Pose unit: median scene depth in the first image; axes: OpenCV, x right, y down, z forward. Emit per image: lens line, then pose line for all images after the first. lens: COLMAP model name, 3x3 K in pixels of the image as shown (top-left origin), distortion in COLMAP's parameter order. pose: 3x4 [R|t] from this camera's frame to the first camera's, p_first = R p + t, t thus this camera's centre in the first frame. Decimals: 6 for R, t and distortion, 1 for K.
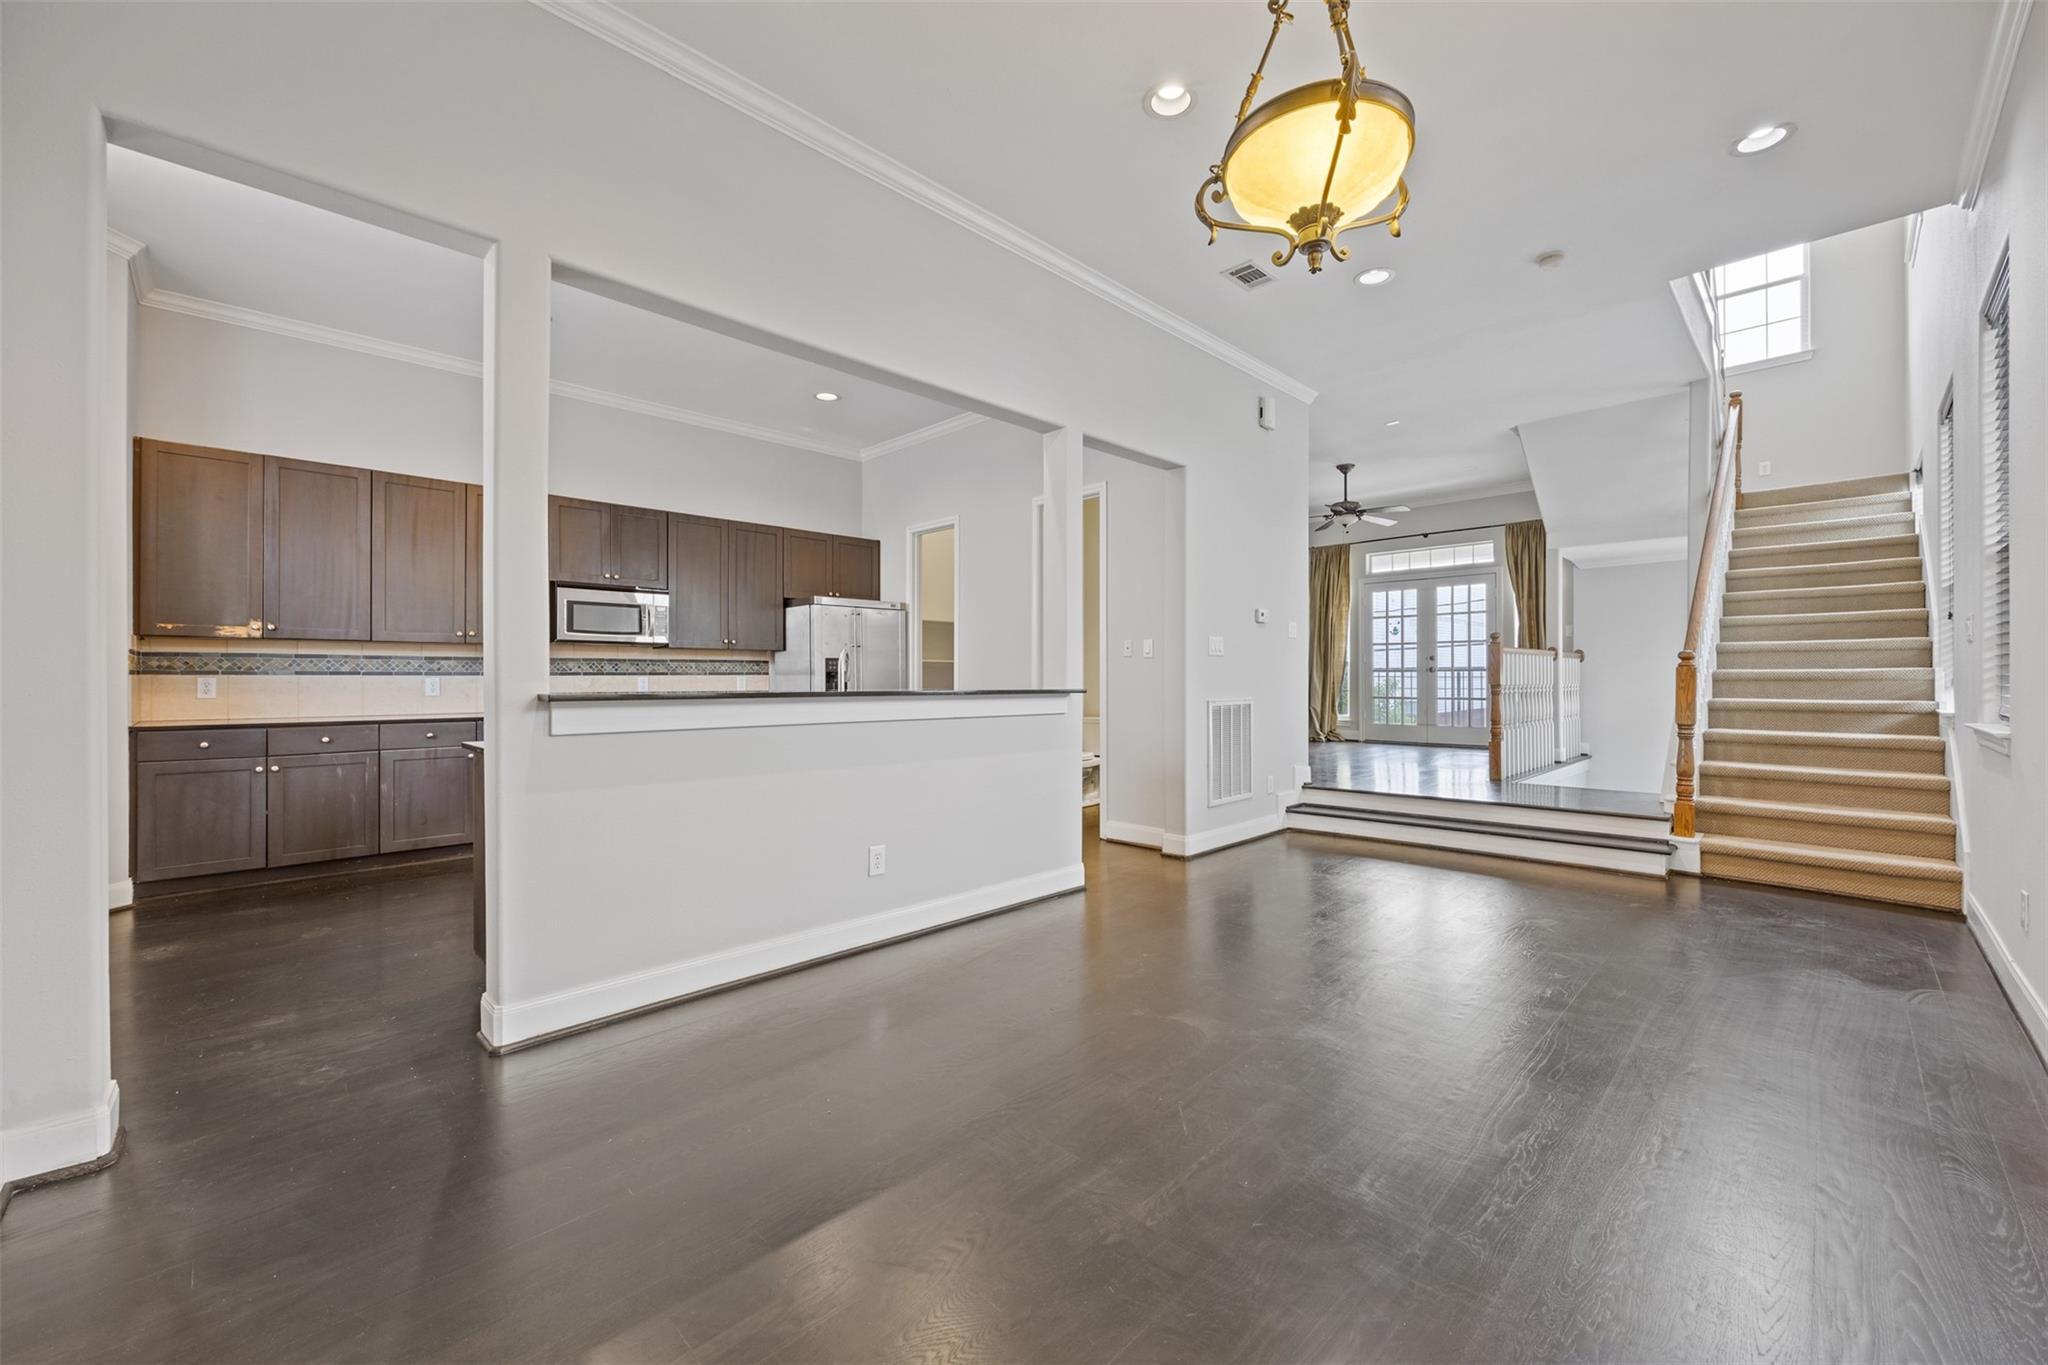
lens RADIAL K [[818.7, 0, 1024.0], [0, 818.7, 682.5], [0, 0, 1]] dist [-0.000012, -0.000005]
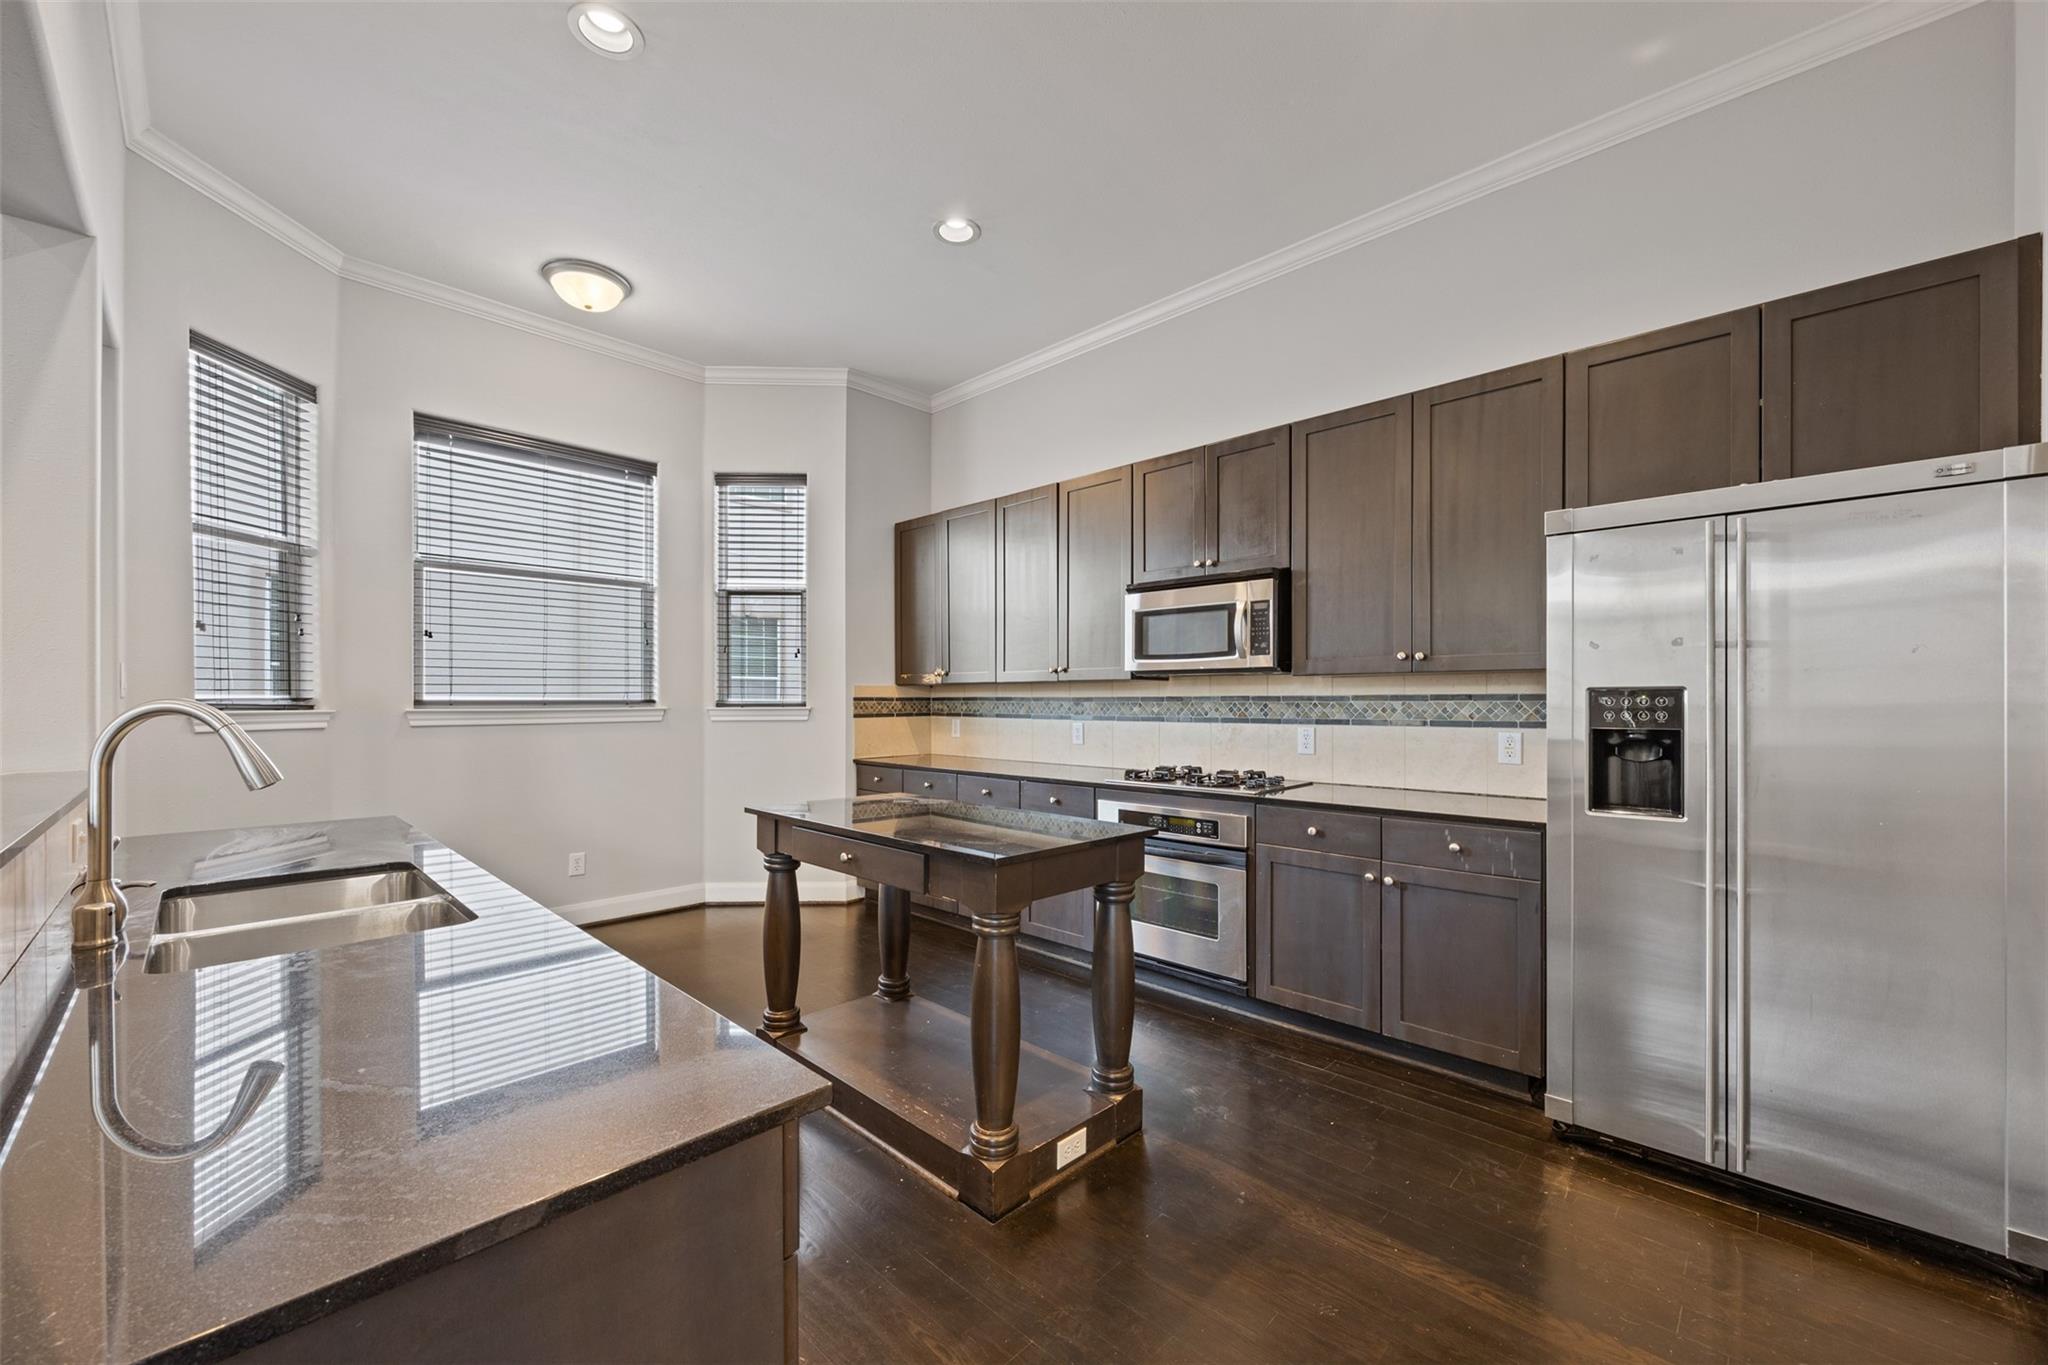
lens RADIAL K [[814.7, 0, 1024.0], [0, 814.7, 682.5], [0, 0, 1]] dist [-0.000138, -0.000017]
pose [[0.002694, -0.017133, -0.999850, 0.098391], [-0.001732, 0.999852, -0.017138, -0.028482], [0.999995, 0.001778, 0.002664, 0.827062]]
